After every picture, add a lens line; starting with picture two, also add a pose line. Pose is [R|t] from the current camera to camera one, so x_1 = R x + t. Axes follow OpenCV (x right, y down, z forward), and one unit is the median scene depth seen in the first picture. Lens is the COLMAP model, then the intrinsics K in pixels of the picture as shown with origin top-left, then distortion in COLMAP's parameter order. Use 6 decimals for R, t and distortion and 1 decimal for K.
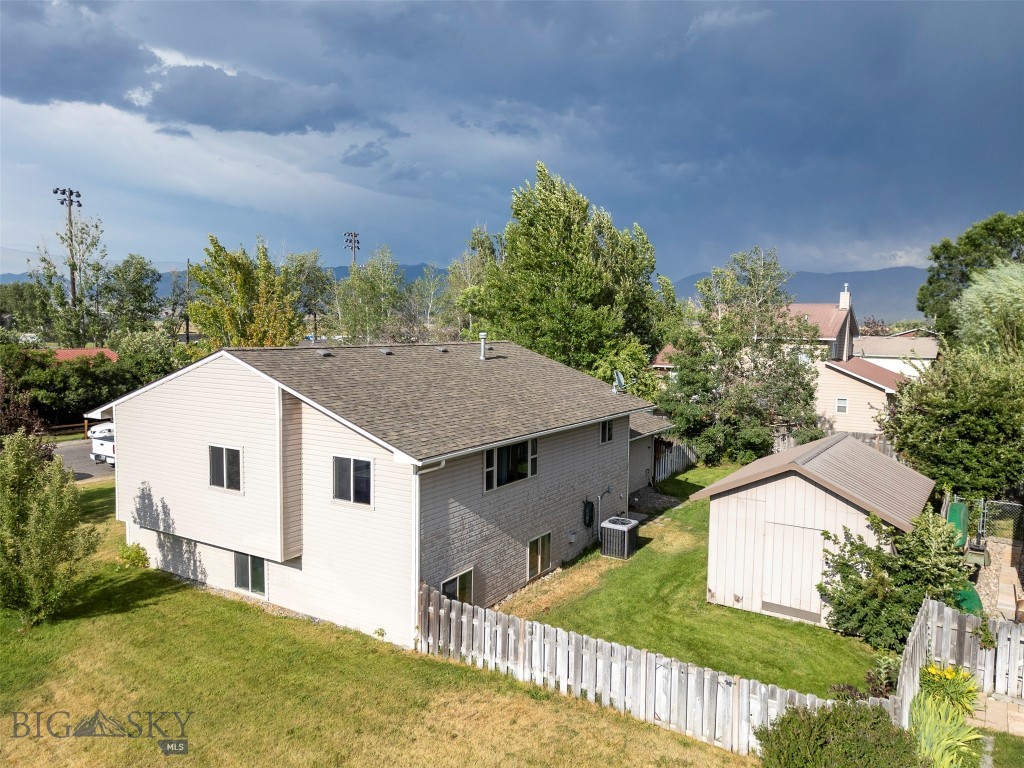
lens RADIAL K [[727.5, 0, 512.0], [0, 727.5, 384.0], [0, 0, 1]] dist [0.041332, -0.007007]
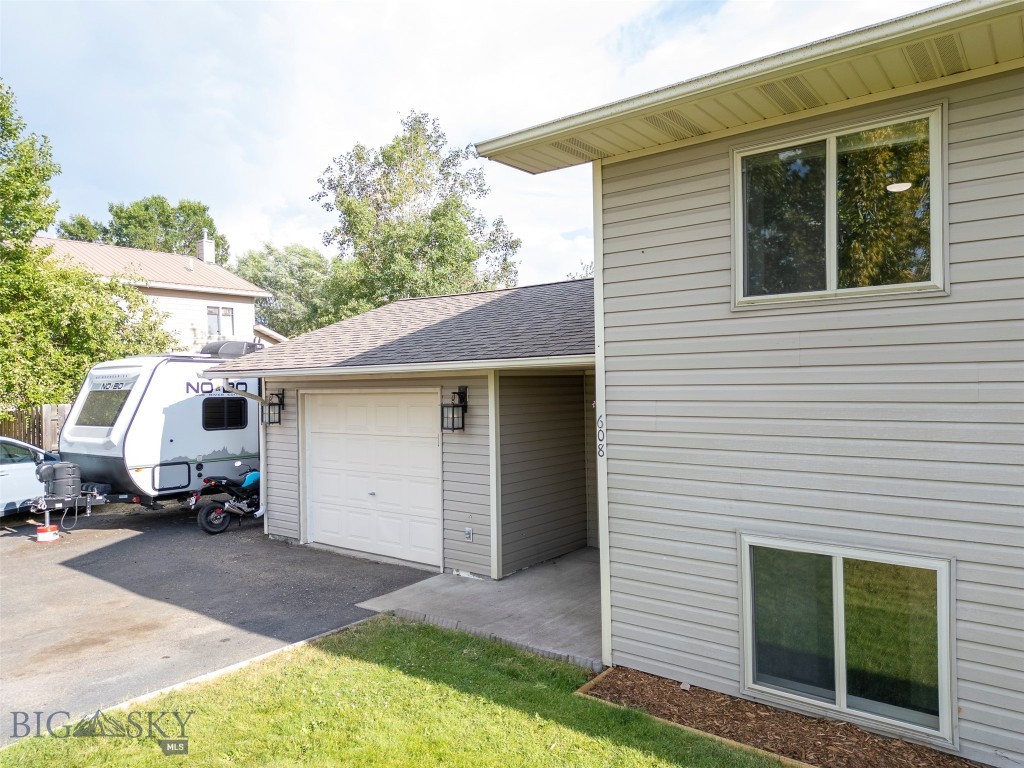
lens RADIAL K [[719.4, 0, 512.0], [0, 719.4, 384.0], [0, 0, 1]] dist [0.075364, -0.067637]
pose [[0.107775, -0.018834, 0.993997, -0.649529], [0.103246, 0.994626, 0.007651, 0.115980], [-0.988800, 0.101802, 0.109141, 1.809839]]
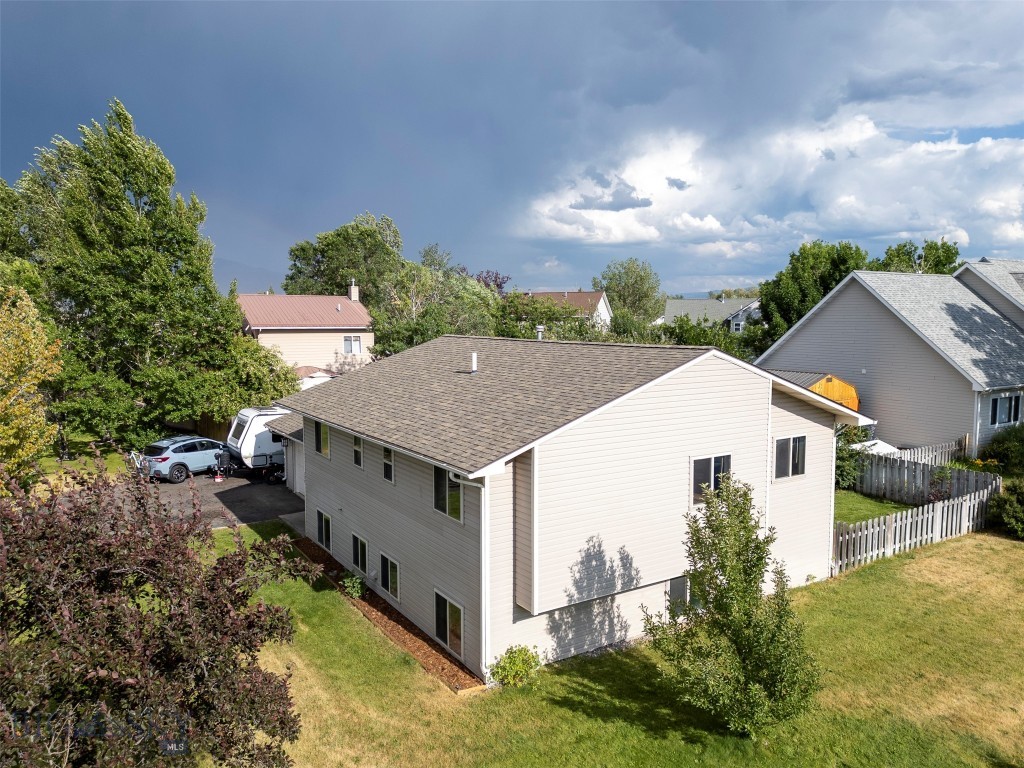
lens RADIAL K [[727.5, 0, 512.0], [0, 727.5, 384.0], [0, 0, 1]] dist [0.041332, -0.007007]
pose [[0.421106, -0.093993, 0.902128, -1.345416], [0.080173, 0.994580, 0.066202, -0.085209], [-0.903461, 0.044448, 0.426359, 0.862217]]
